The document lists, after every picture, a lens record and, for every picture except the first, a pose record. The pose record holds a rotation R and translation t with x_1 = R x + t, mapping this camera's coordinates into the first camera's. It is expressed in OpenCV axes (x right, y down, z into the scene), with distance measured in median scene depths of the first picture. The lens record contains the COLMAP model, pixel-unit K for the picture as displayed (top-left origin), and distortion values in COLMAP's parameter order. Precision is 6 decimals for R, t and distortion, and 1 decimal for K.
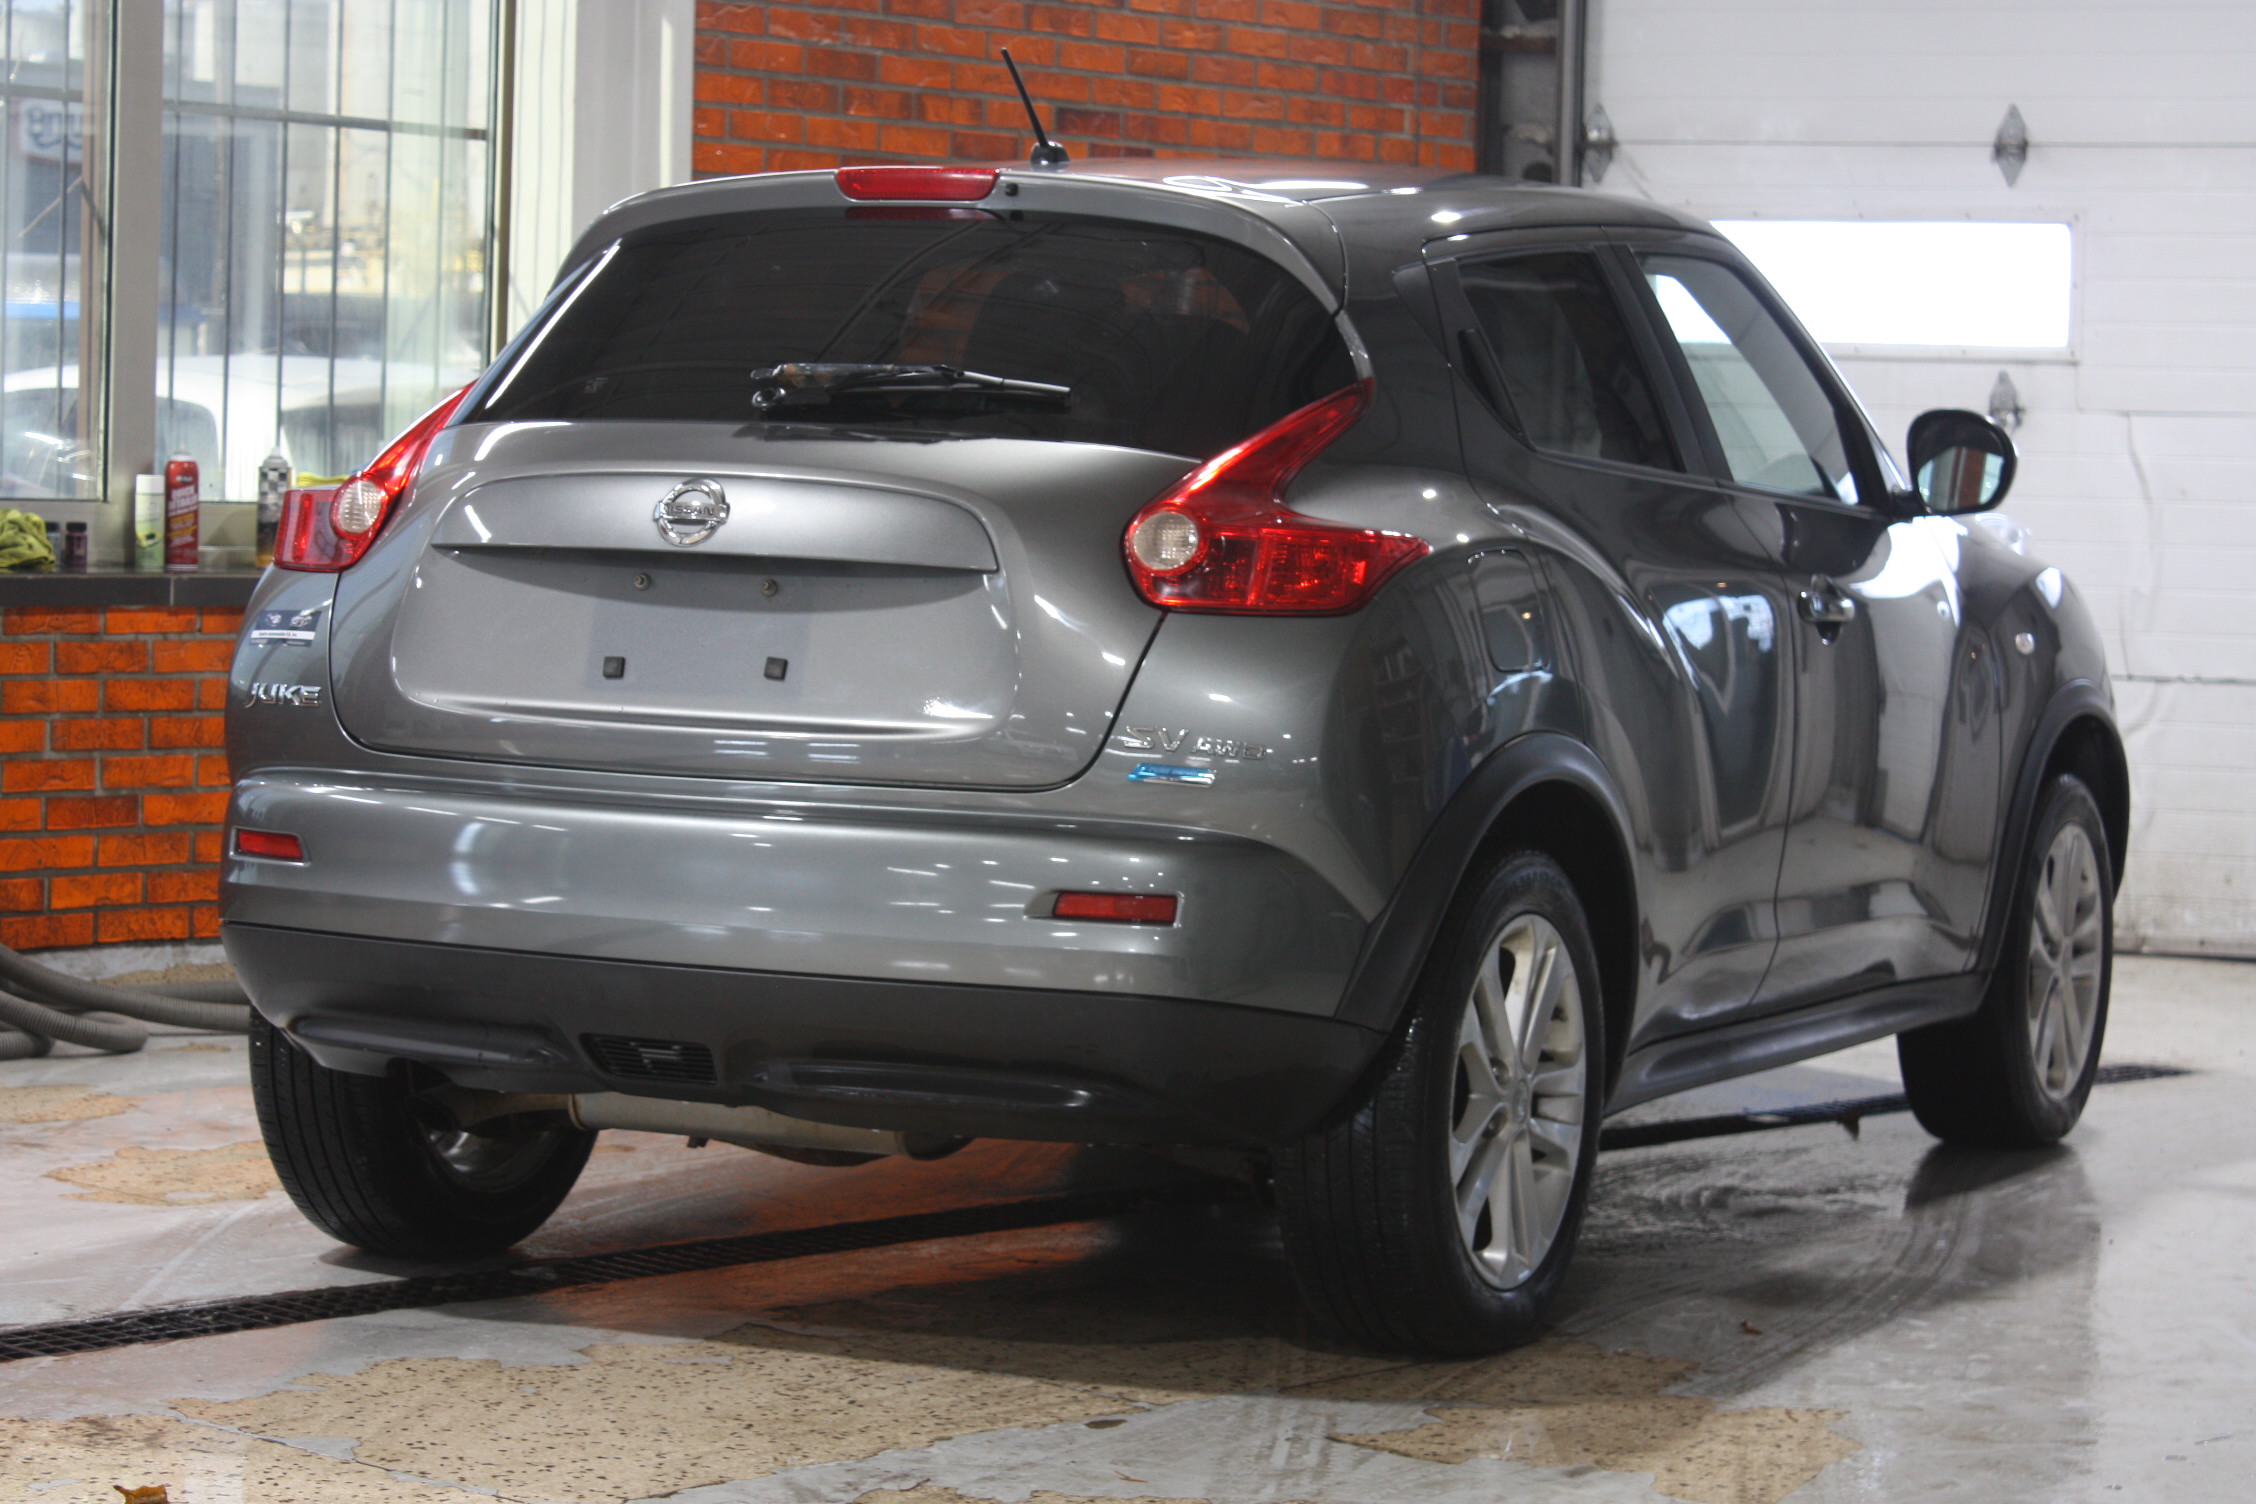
lens RADIAL K [[5108.4, 0, 1128.3], [0, 5108.4, 750.3], [0, 0, 1]] dist [0.068587, 0.000000]
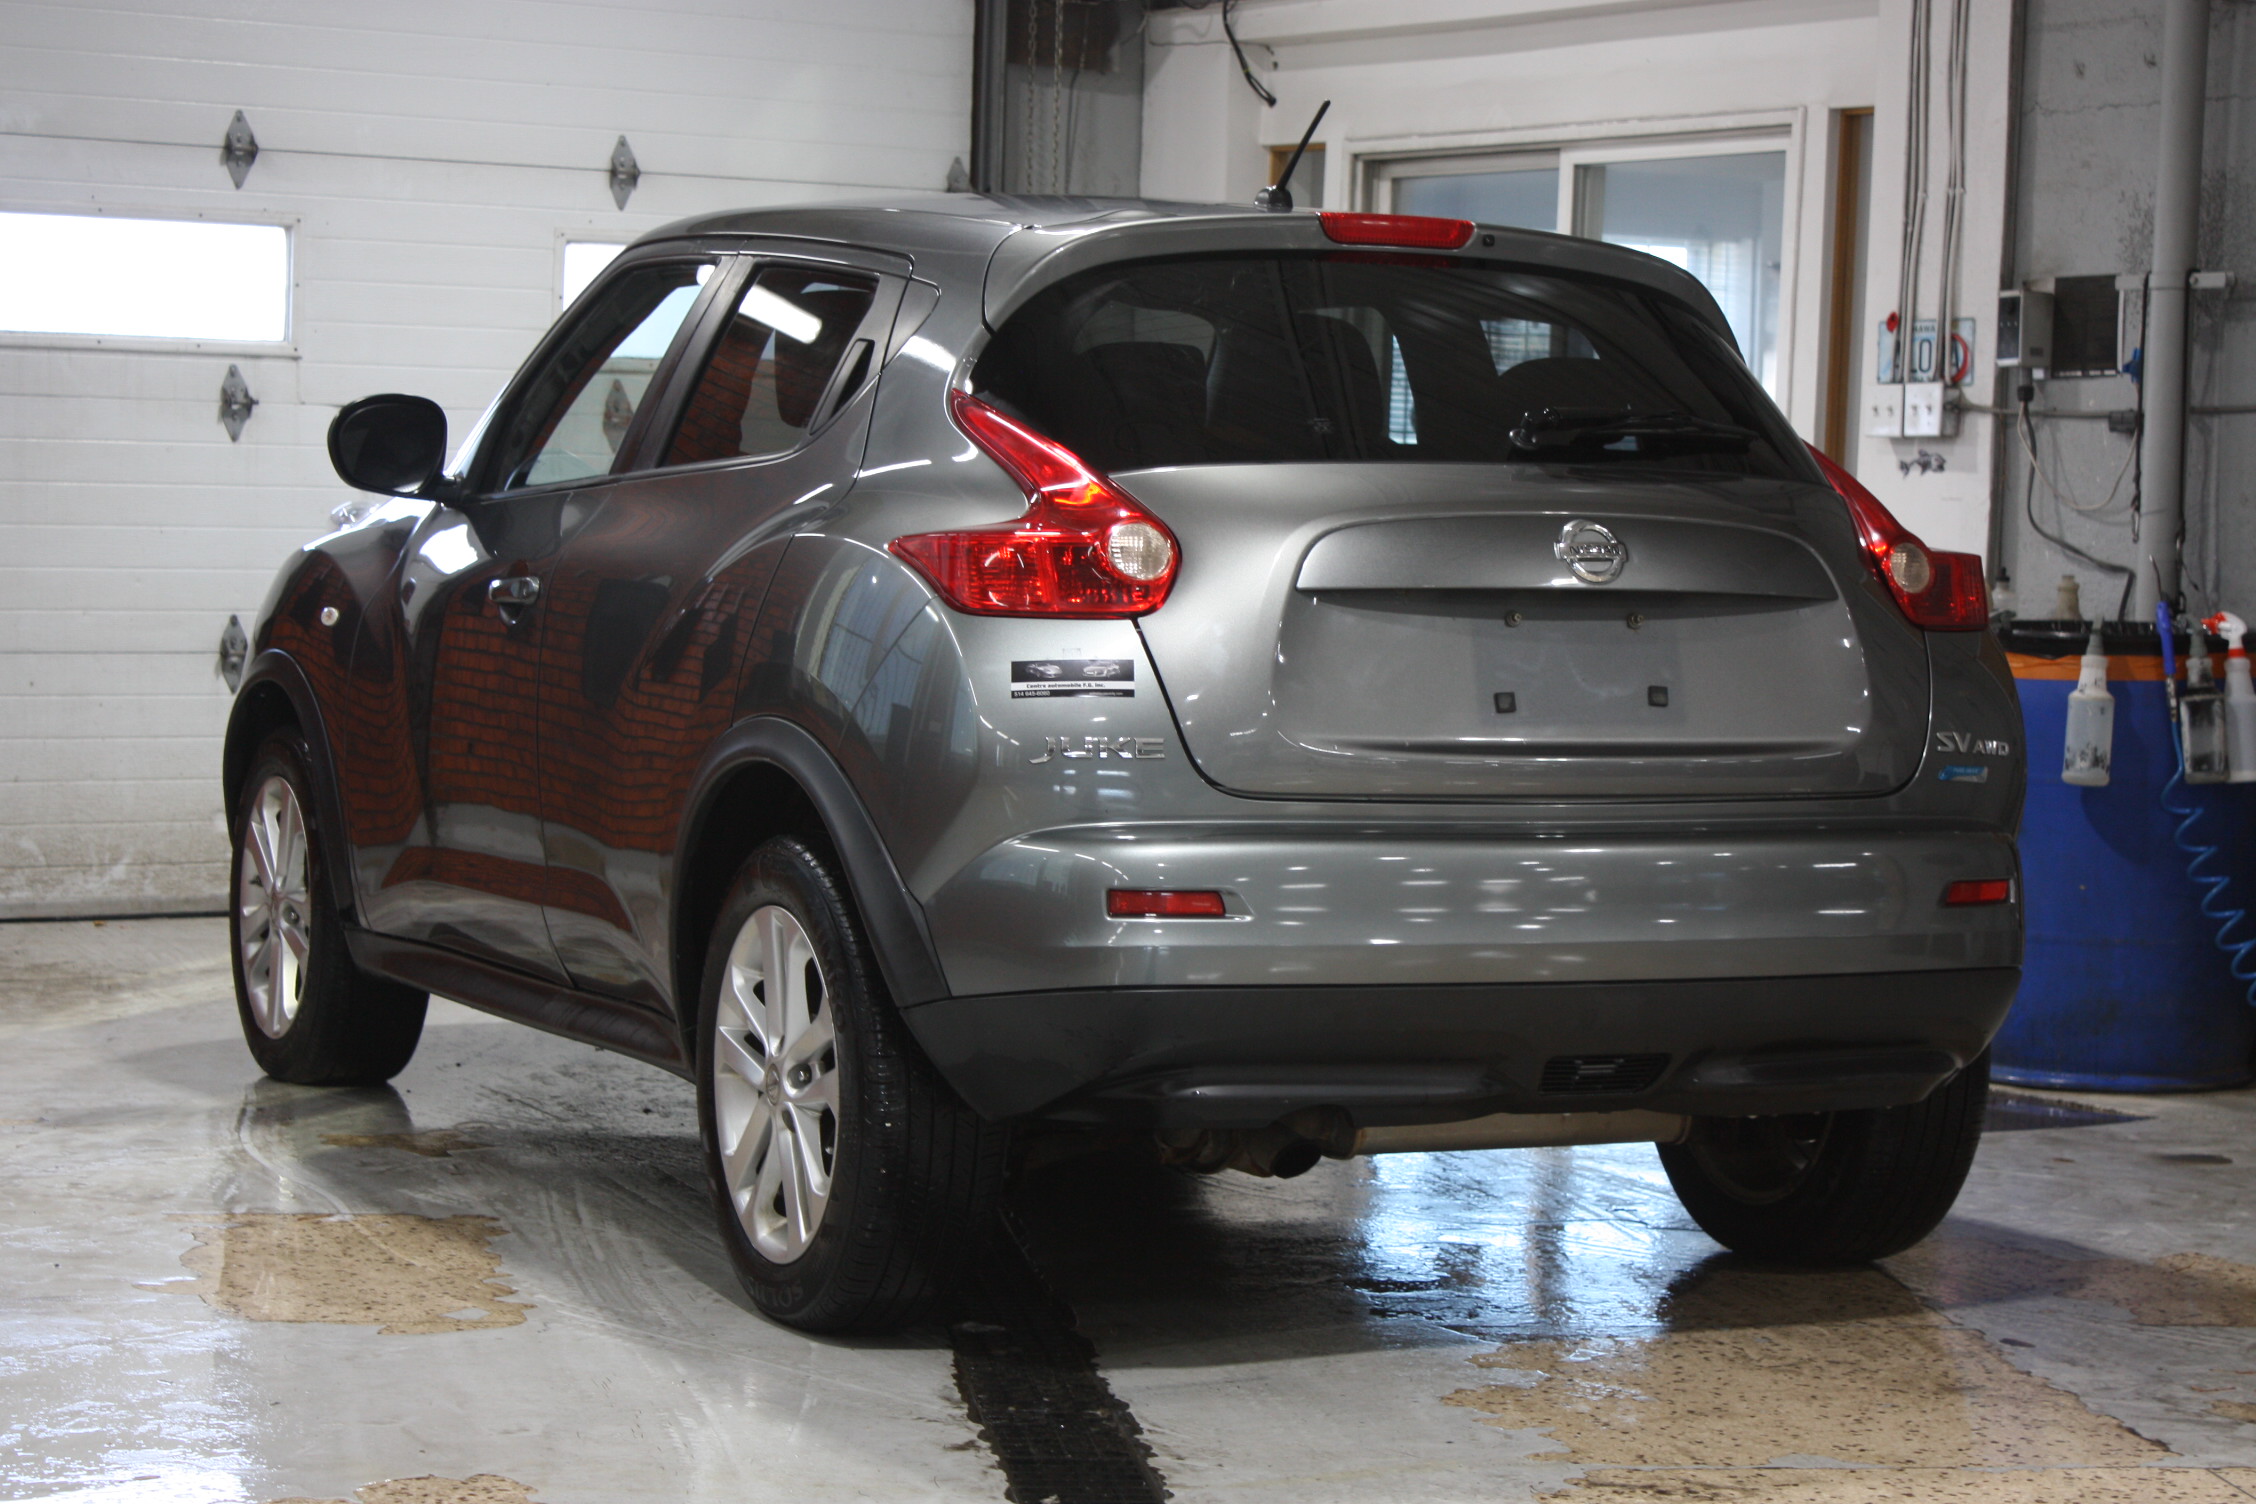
lens RADIAL K [[4797.6, 0, 1130.4], [0, 4797.6, 740.9], [0, 0, 1]] dist [0.071501, 0.000000]
pose [[0.638224, -0.053651, 0.767979, -0.477222], [0.041790, 0.998512, 0.035027, -0.024358], [-0.768715, 0.009739, 0.639517, 0.234284]]
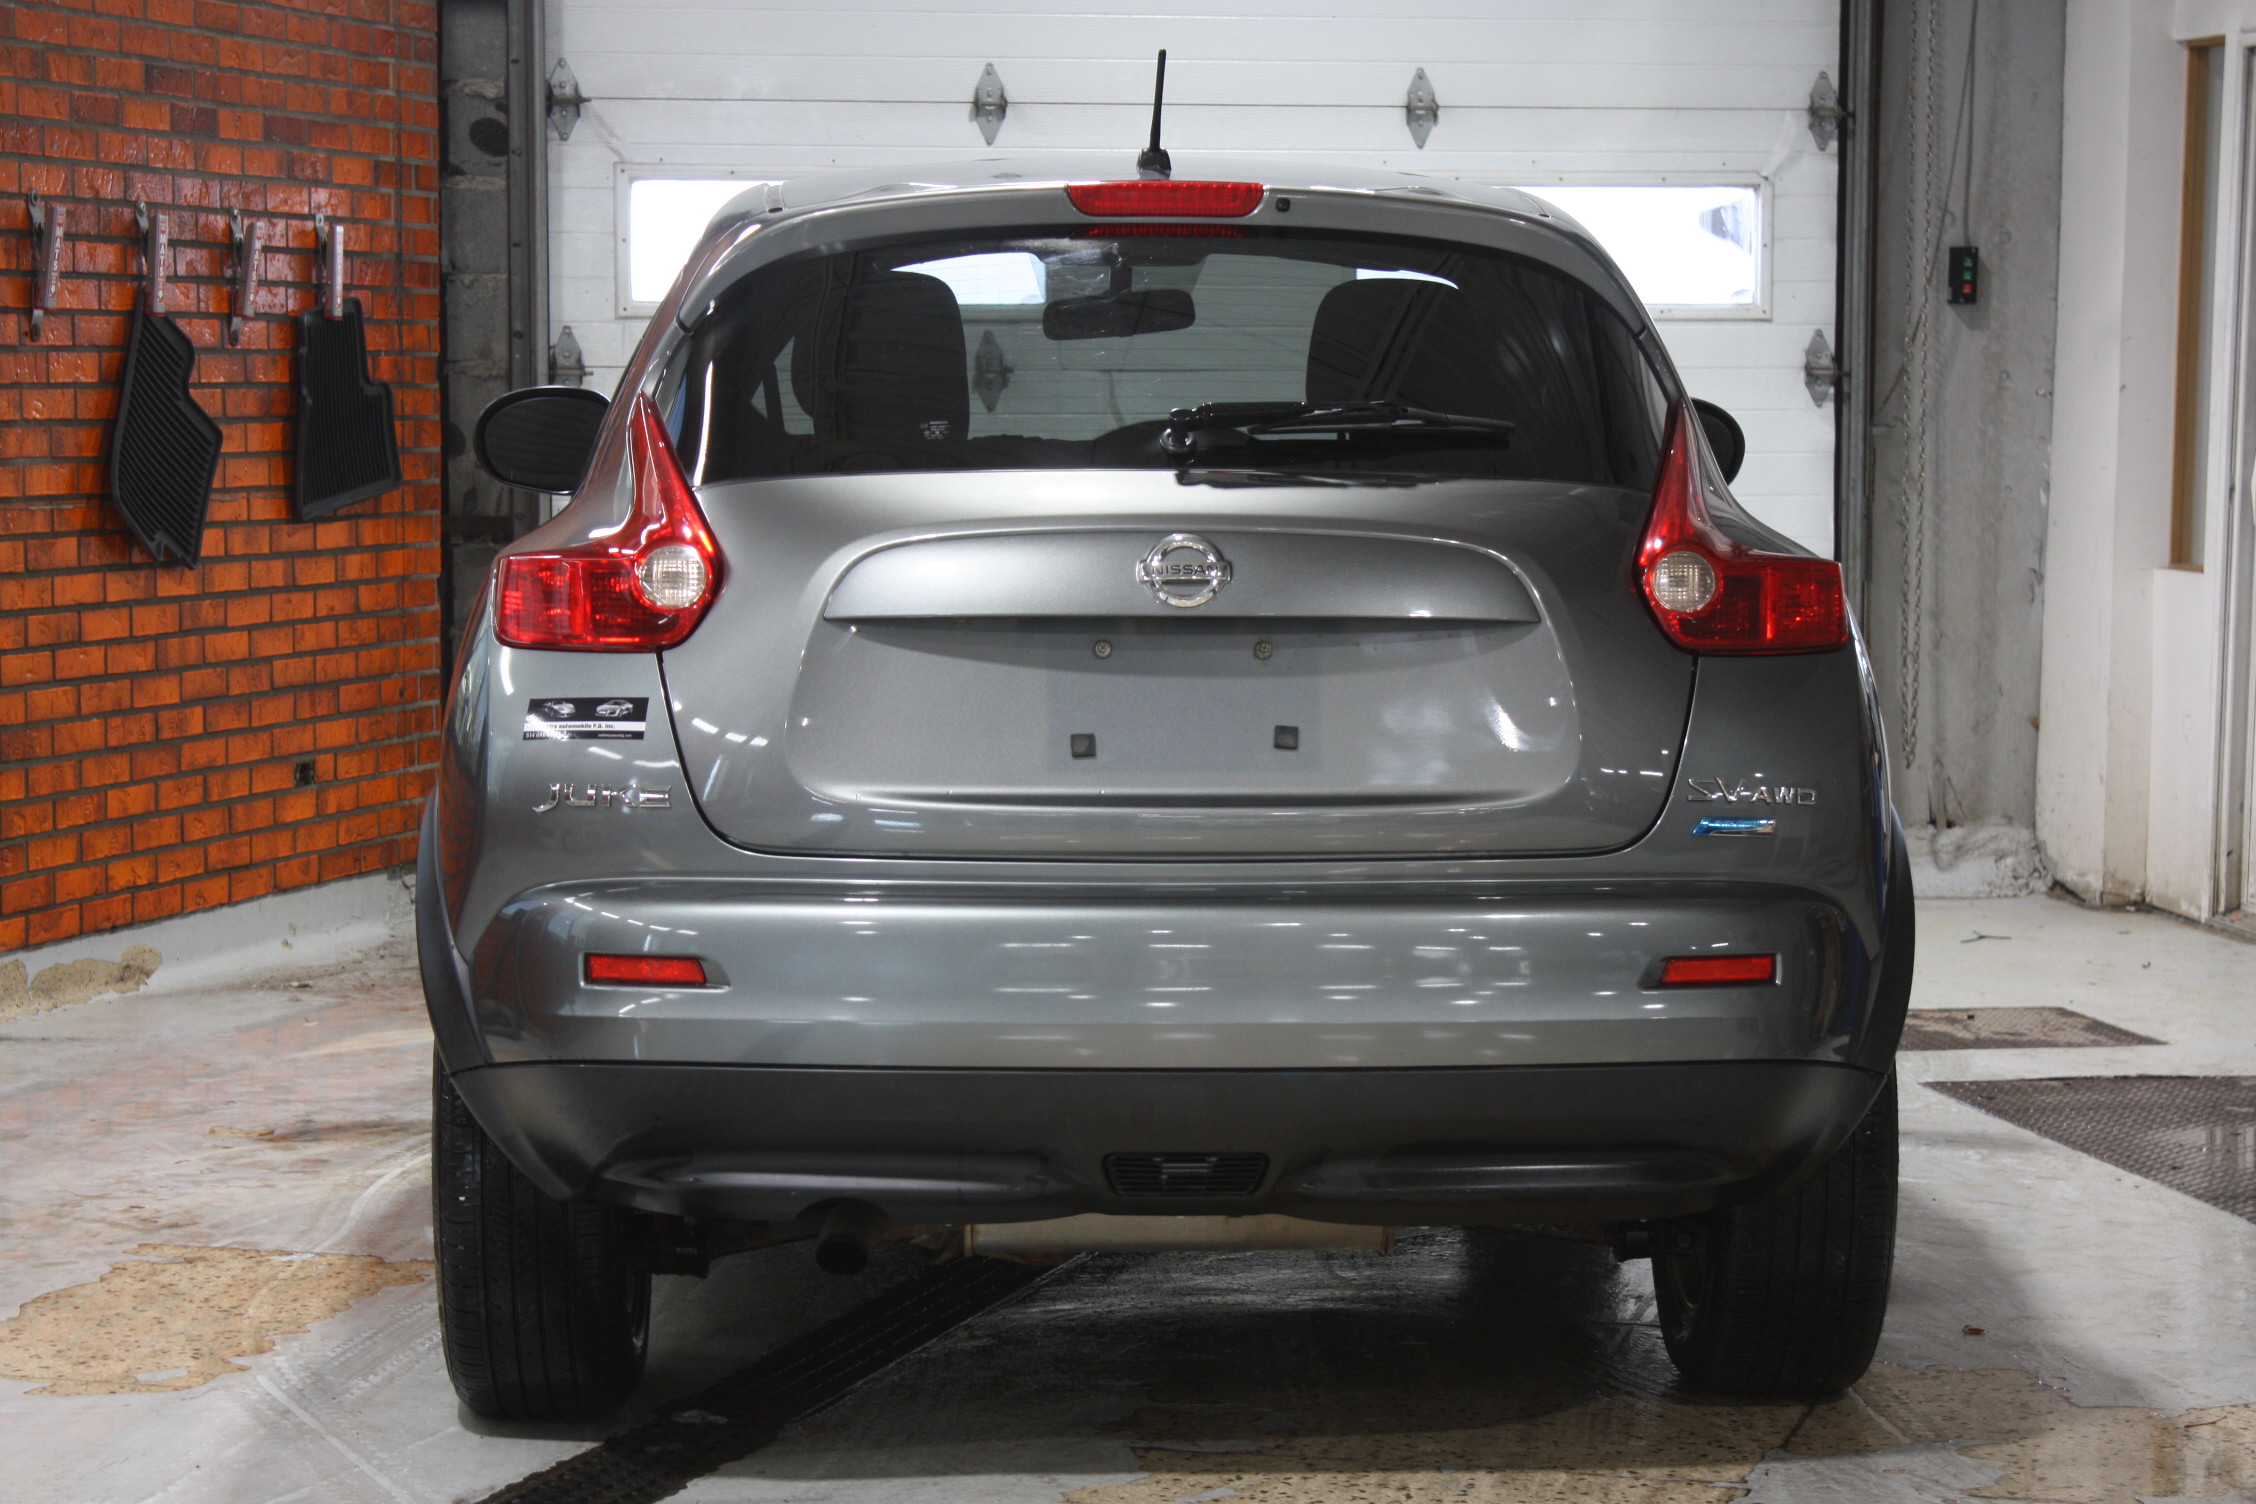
lens RADIAL K [[5108.4, 0, 1131.8], [0, 5108.4, 765.4], [0, 0, 1]] dist [0.068587, 0.000000]
pose [[0.885437, -0.061530, 0.460668, -0.271868], [0.050828, 0.998072, 0.035616, -0.023770], [-0.461971, -0.008121, 0.886858, 0.104413]]
